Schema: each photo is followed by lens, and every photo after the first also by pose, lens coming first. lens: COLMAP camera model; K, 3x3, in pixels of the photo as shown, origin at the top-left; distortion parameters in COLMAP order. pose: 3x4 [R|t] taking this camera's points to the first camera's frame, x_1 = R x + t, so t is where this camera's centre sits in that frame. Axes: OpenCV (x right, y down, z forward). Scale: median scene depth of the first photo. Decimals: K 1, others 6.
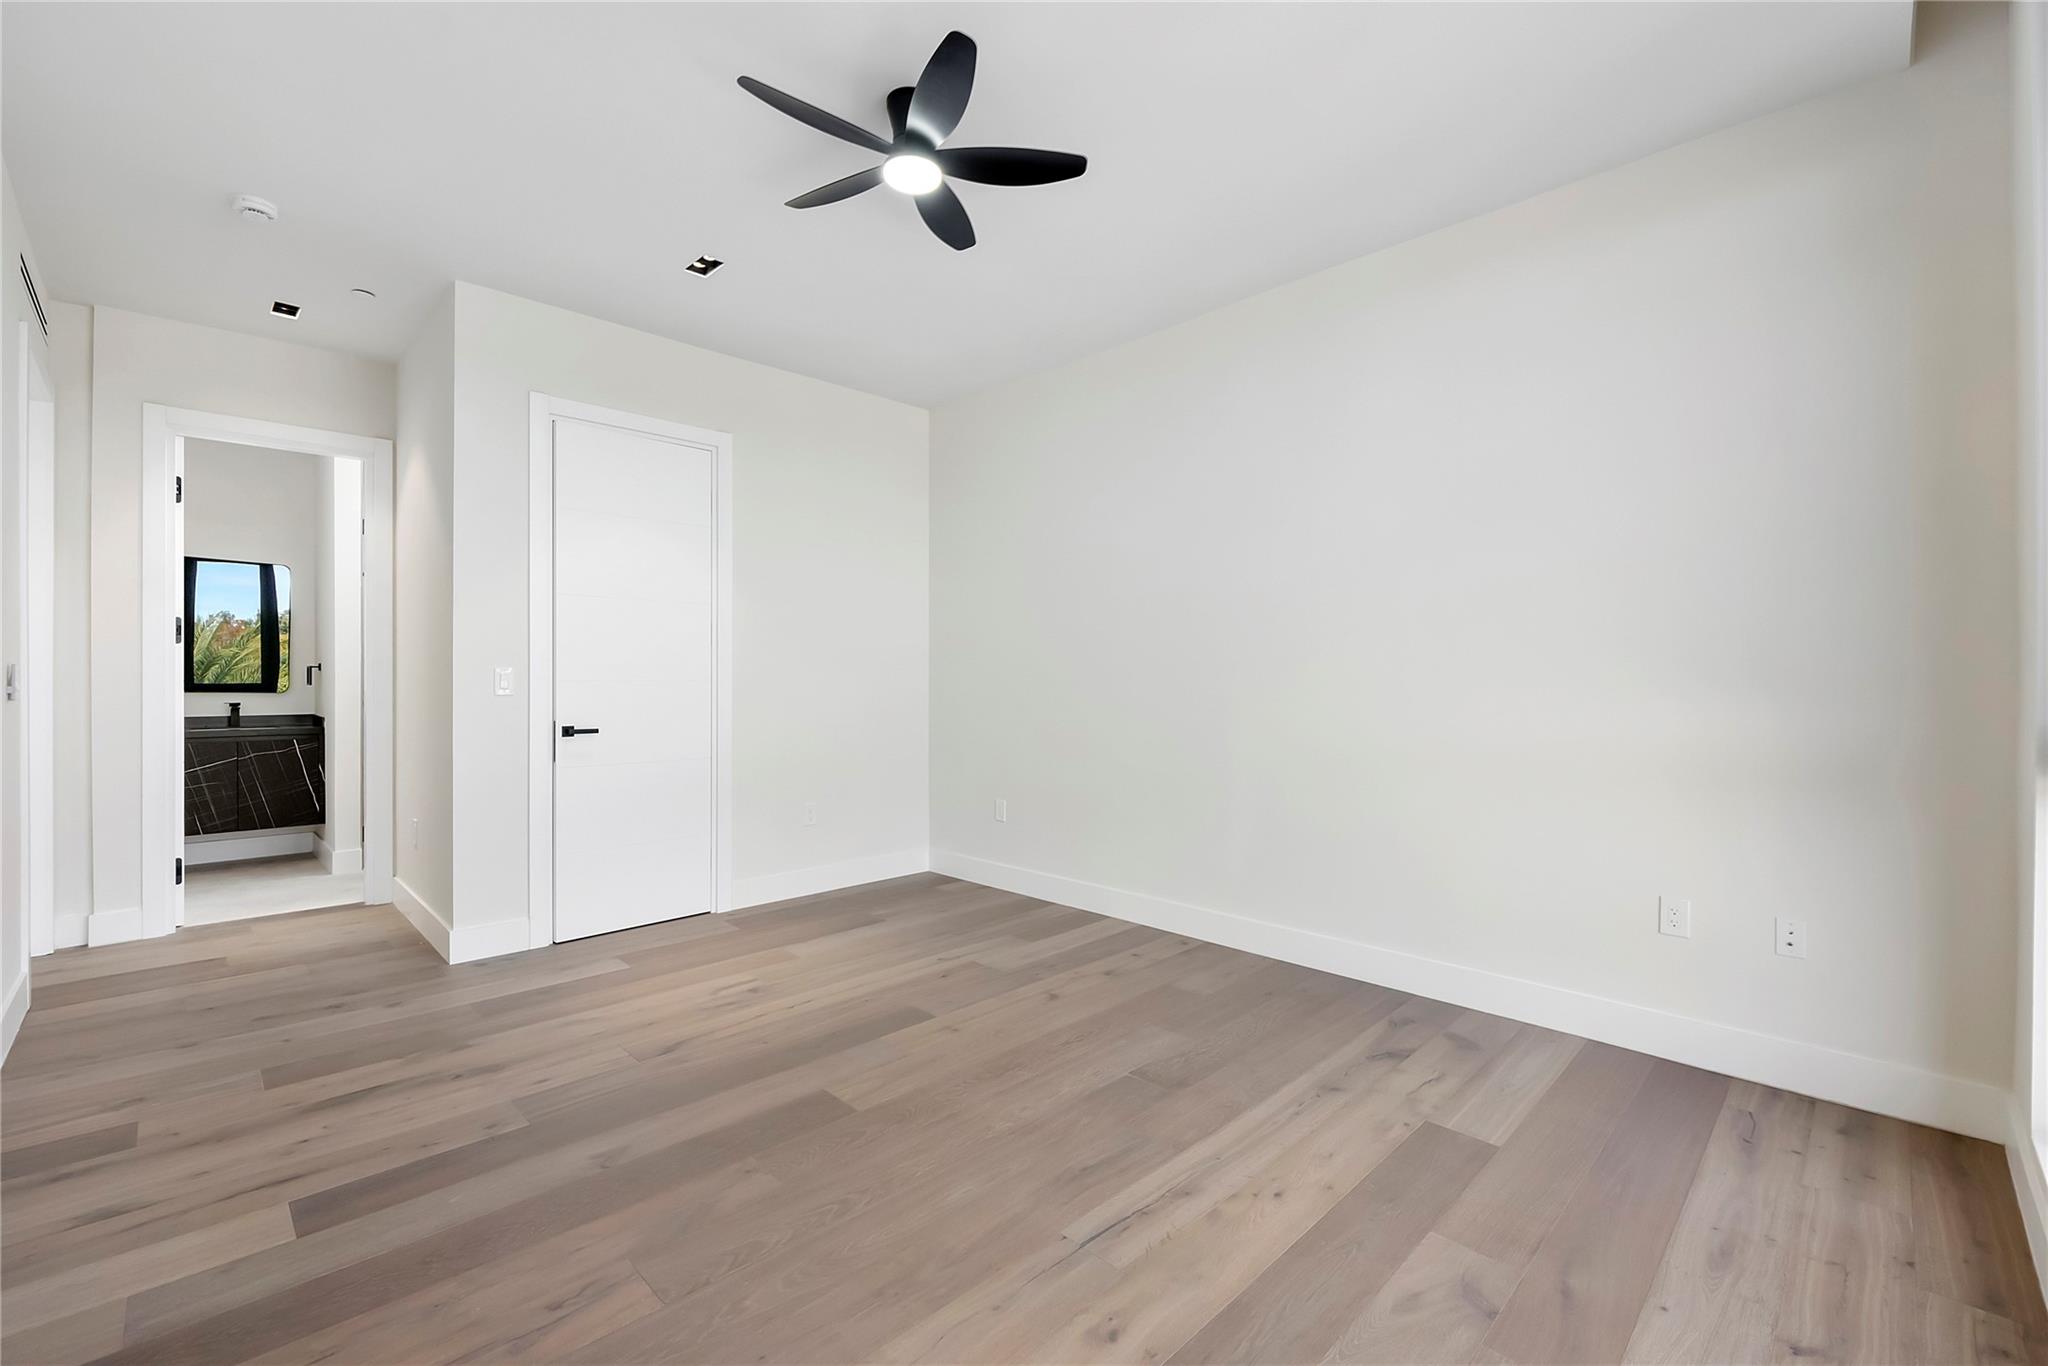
lens RADIAL K [[870.3, 0, 1025.8], [0, 870.3, 680.7], [0, 0, 1]] dist [-0.003364, -0.001009]
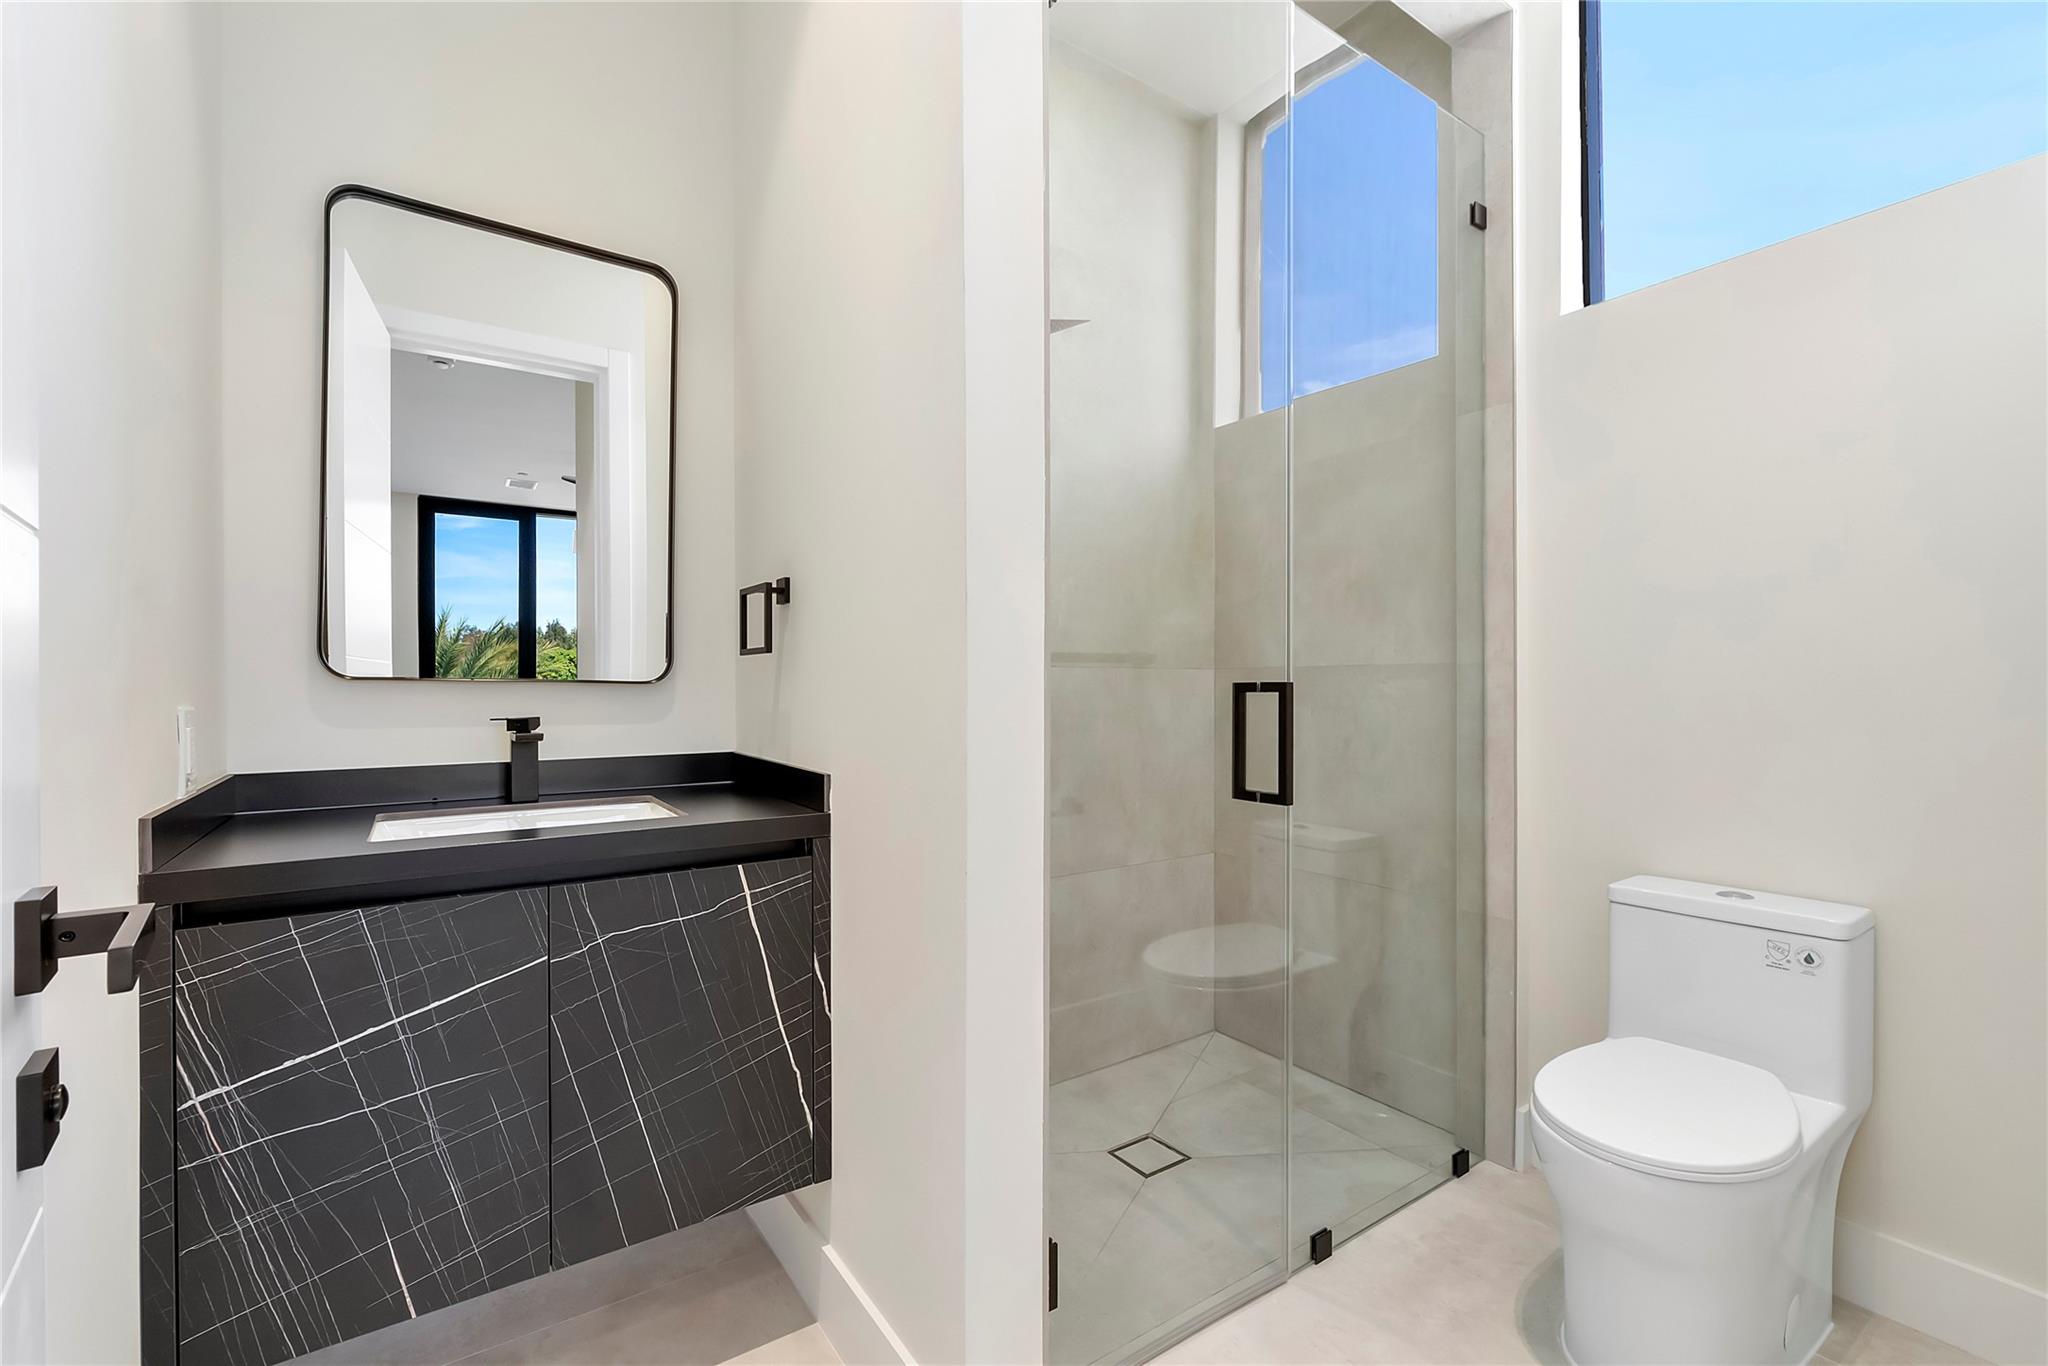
lens RADIAL K [[870.3, 0, 1019.8], [0, 870.3, 685.6], [0, 0, 1]] dist [-0.003364, -0.001009]
pose [[0.985755, 0.005119, -0.168109, -0.736159], [-0.004733, 0.999985, 0.002698, 0.014687], [0.168120, -0.001864, 0.985765, 0.781439]]
